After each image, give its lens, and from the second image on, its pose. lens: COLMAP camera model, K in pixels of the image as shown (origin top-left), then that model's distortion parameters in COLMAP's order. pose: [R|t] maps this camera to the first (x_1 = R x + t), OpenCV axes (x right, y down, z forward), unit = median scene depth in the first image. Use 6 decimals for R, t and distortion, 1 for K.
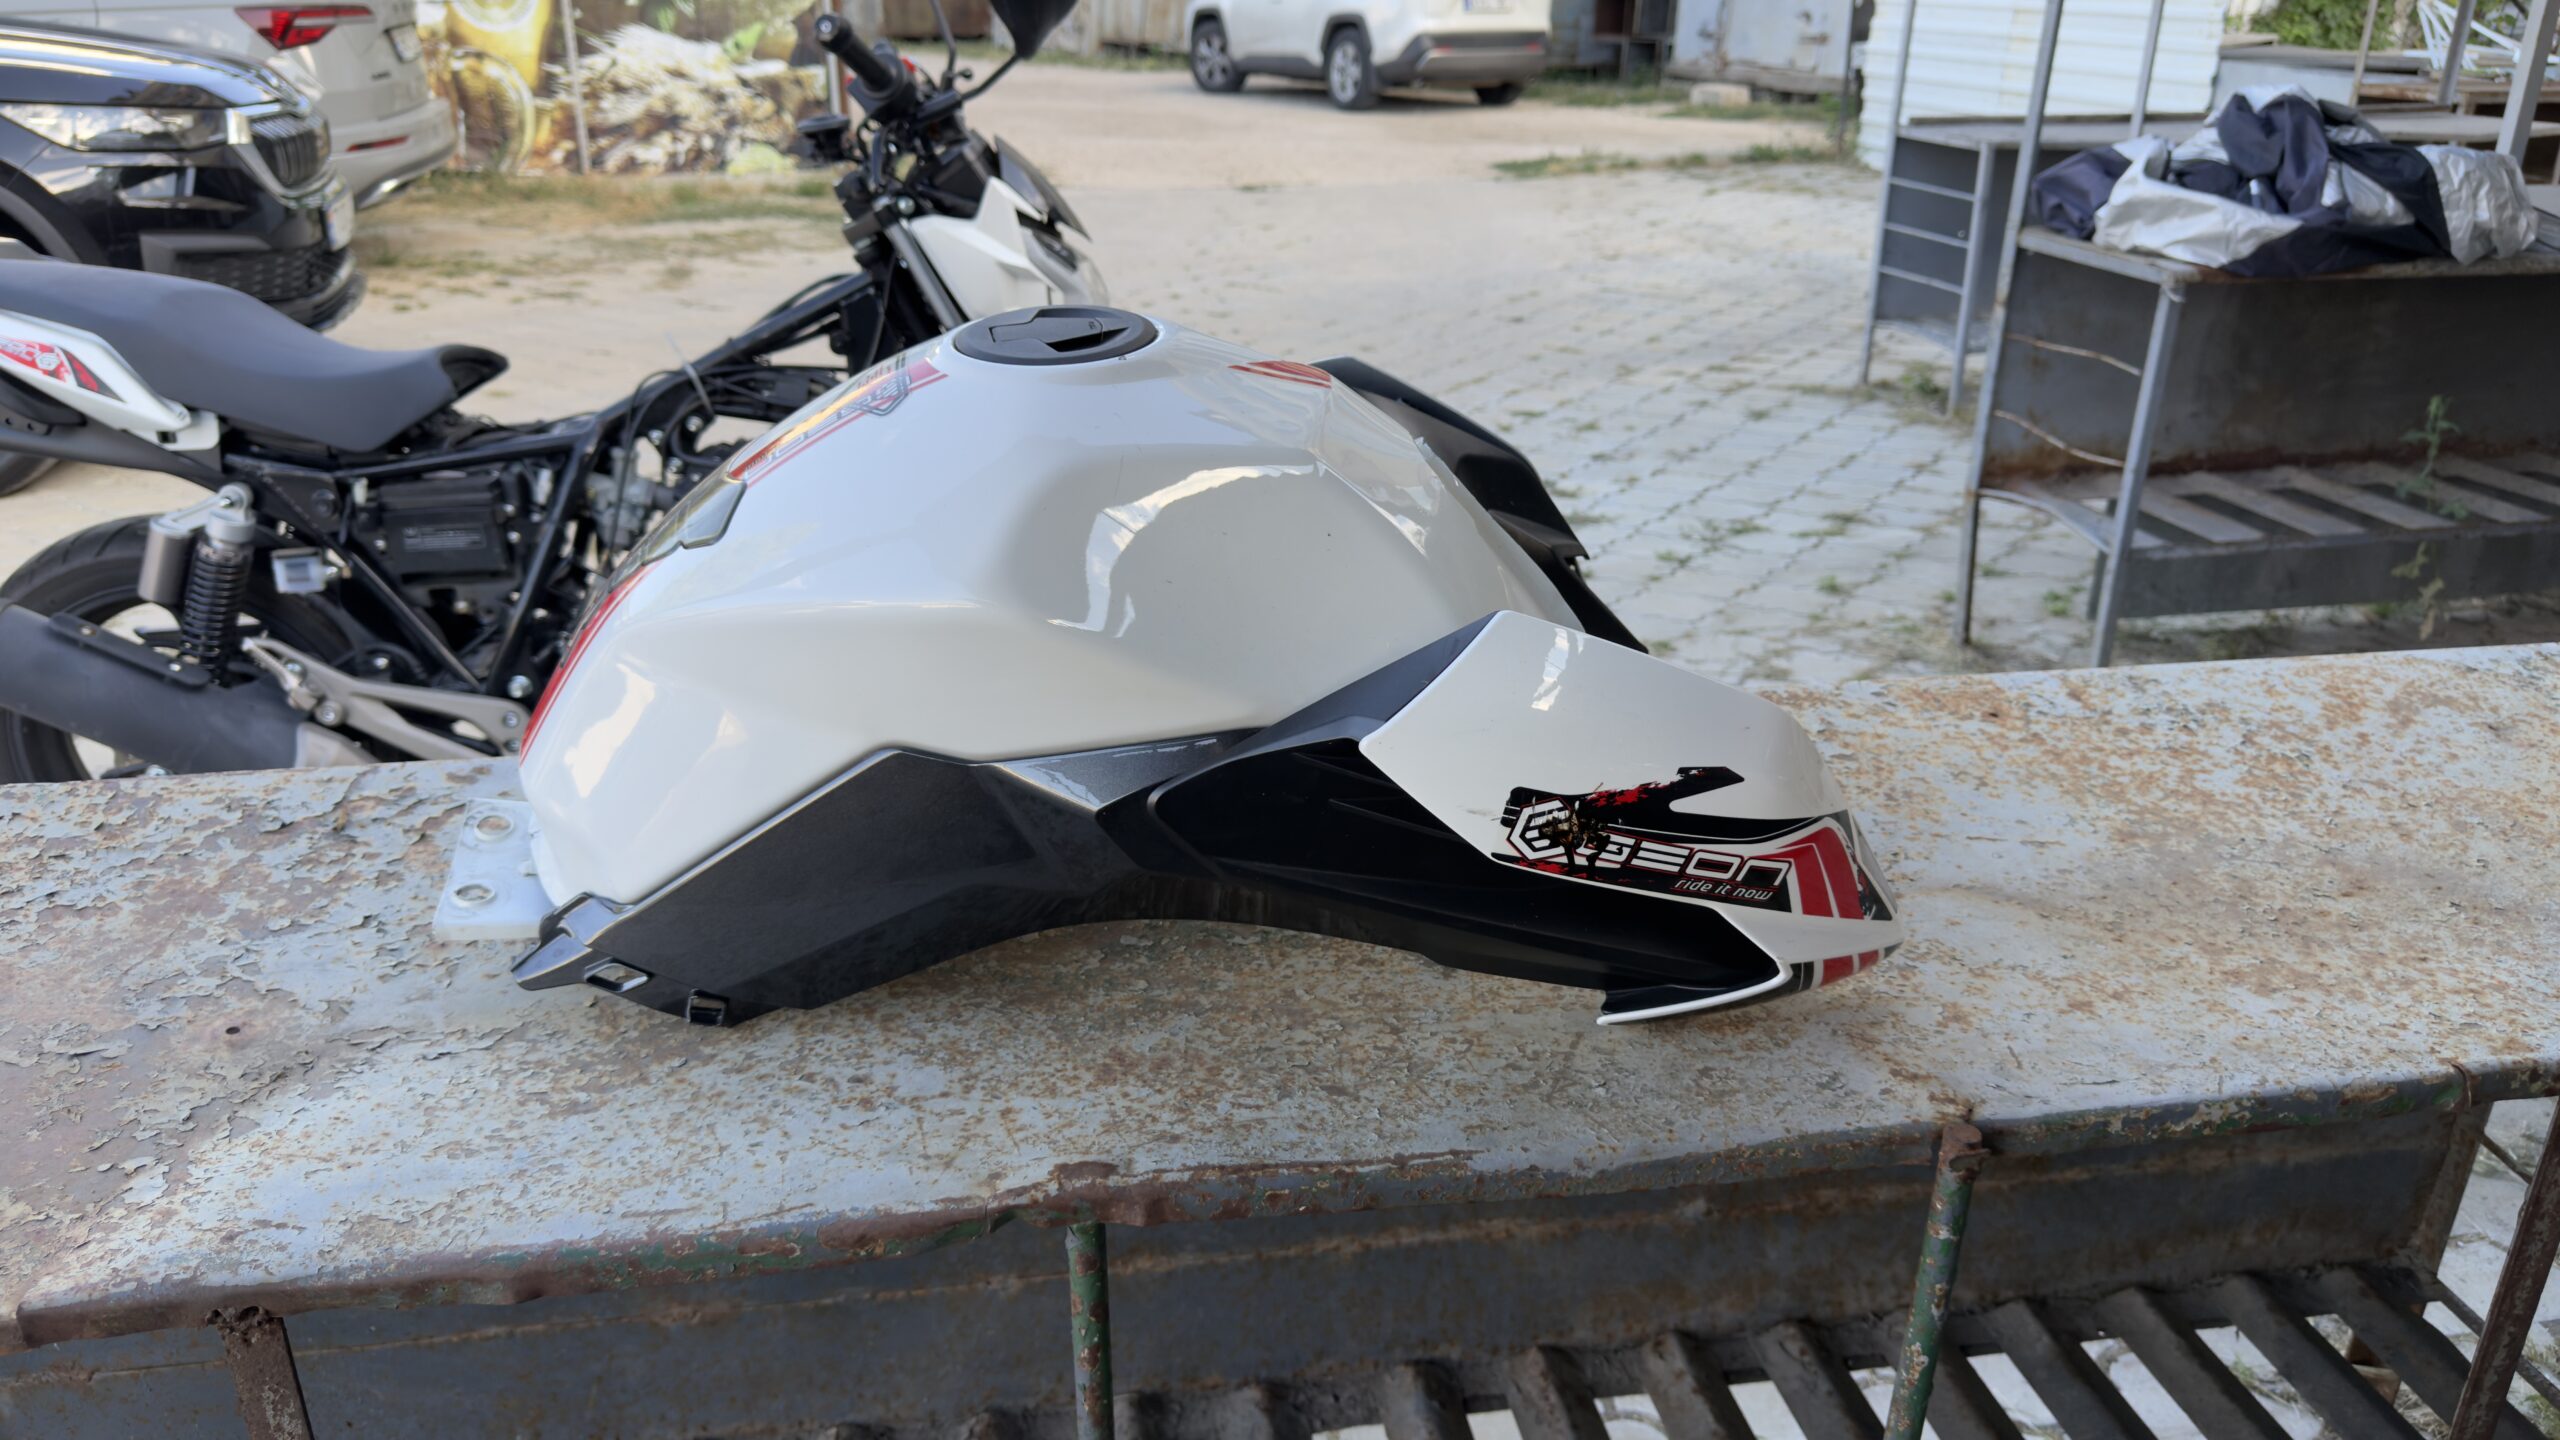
lens RADIAL K [[1806.8, 0, 1232.2], [0, 1806.8, 805.7], [0, 0, 1]] dist [0.018389, -0.013147]
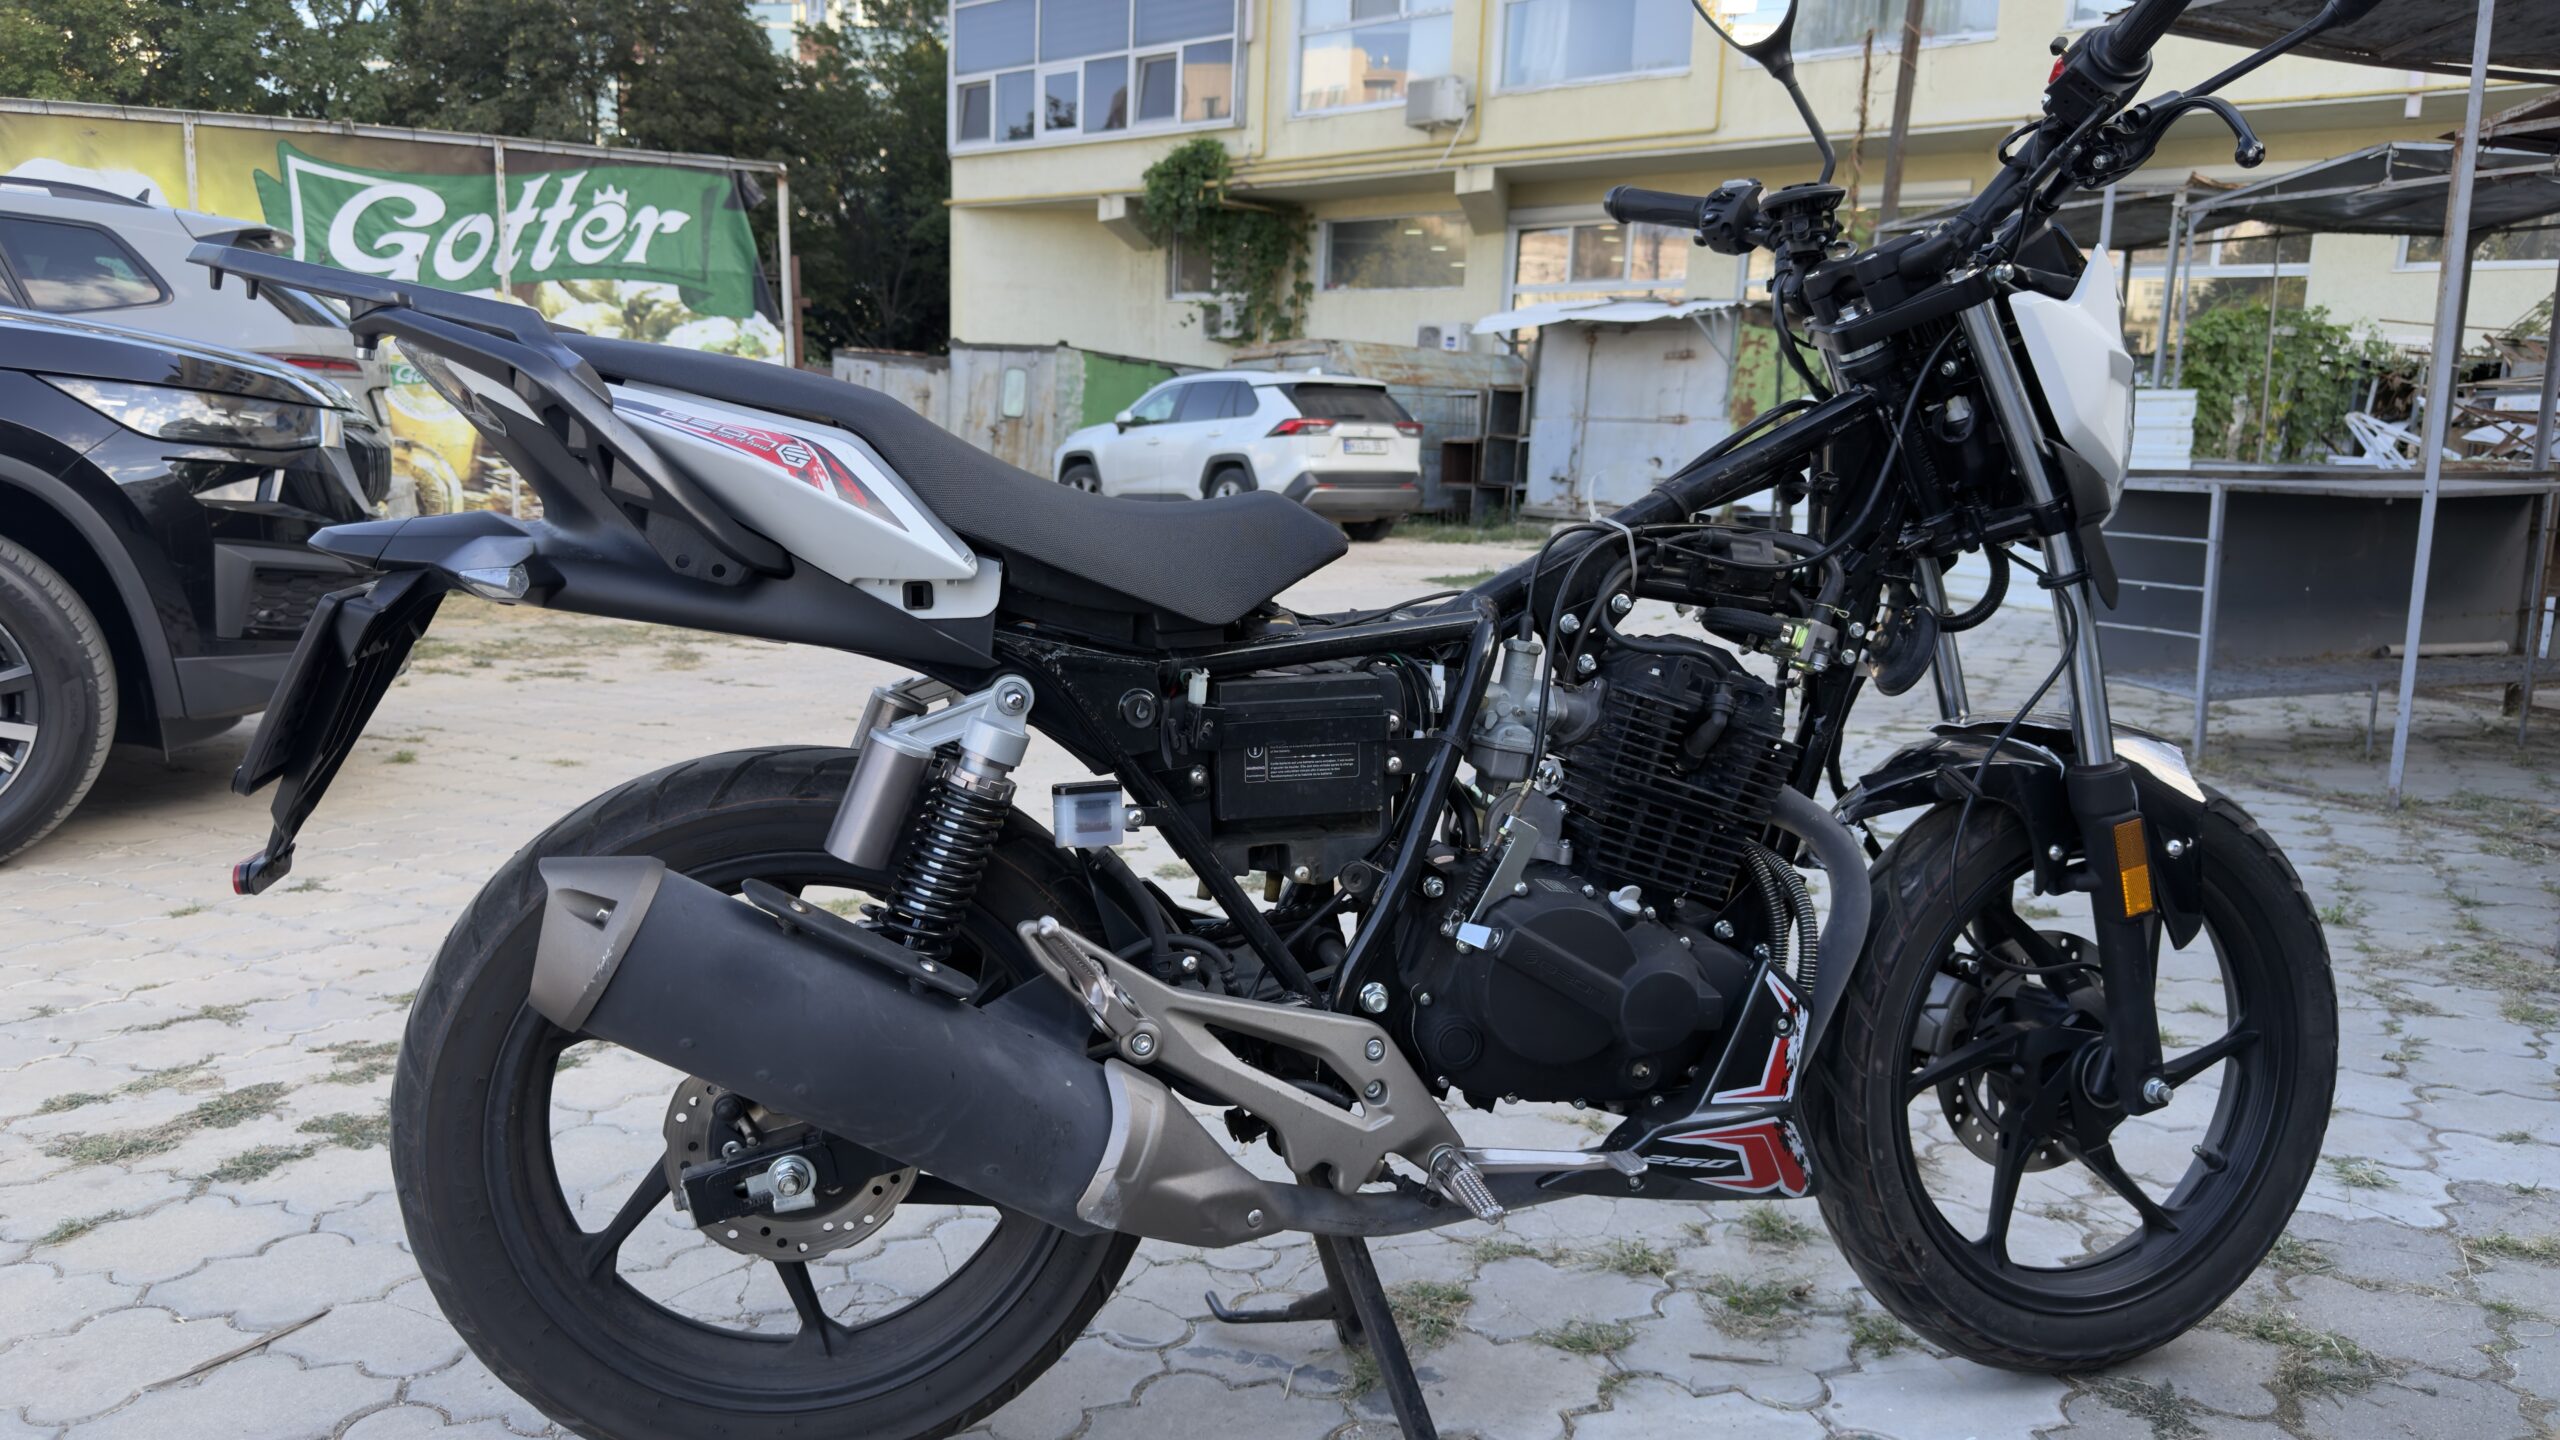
lens RADIAL K [[1806.8, 0, 1321.7], [0, 1806.8, 820.3], [0, 0, 1]] dist [0.018389, -0.013147]
pose [[0.984196, -0.019716, 0.175984, -0.271166], [0.059826, 0.972372, -0.225641, 0.008253], [-0.166673, 0.232603, 0.958184, 0.196676]]
